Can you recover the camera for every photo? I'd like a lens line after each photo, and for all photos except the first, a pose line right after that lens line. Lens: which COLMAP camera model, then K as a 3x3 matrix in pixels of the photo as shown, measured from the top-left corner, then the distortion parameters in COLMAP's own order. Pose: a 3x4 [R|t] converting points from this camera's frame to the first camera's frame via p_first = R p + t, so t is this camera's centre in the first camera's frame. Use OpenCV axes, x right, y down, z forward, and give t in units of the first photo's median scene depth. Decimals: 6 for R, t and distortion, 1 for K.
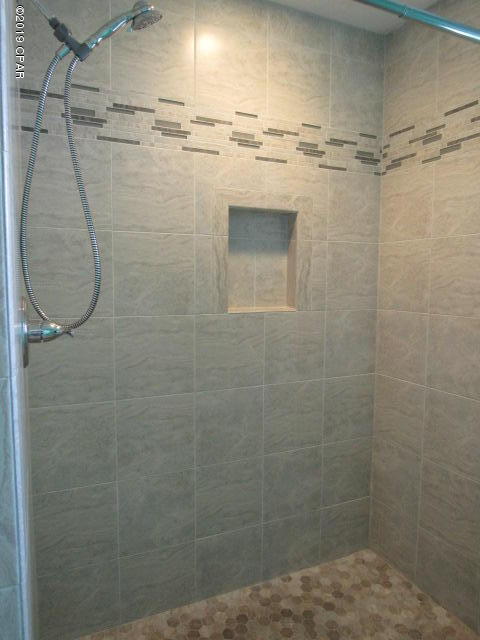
lens RADIAL K [[456.5, 0, 243.1], [0, 456.5, 319.4], [0, 0, 1]] dist [-0.015207, 0.006240]
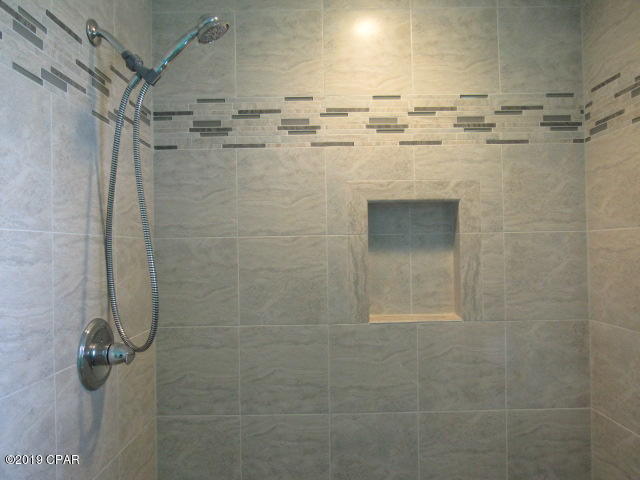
lens RADIAL K [[456.5, 0, 321.1], [0, 456.5, 243.5], [0, 0, 1]] dist [-0.015207, 0.006240]
pose [[0.908365, -0.024887, -0.417438, 0.248832], [-0.015504, 0.995537, -0.093090, -0.081815], [0.417892, 0.091032, 0.903925, 0.172171]]
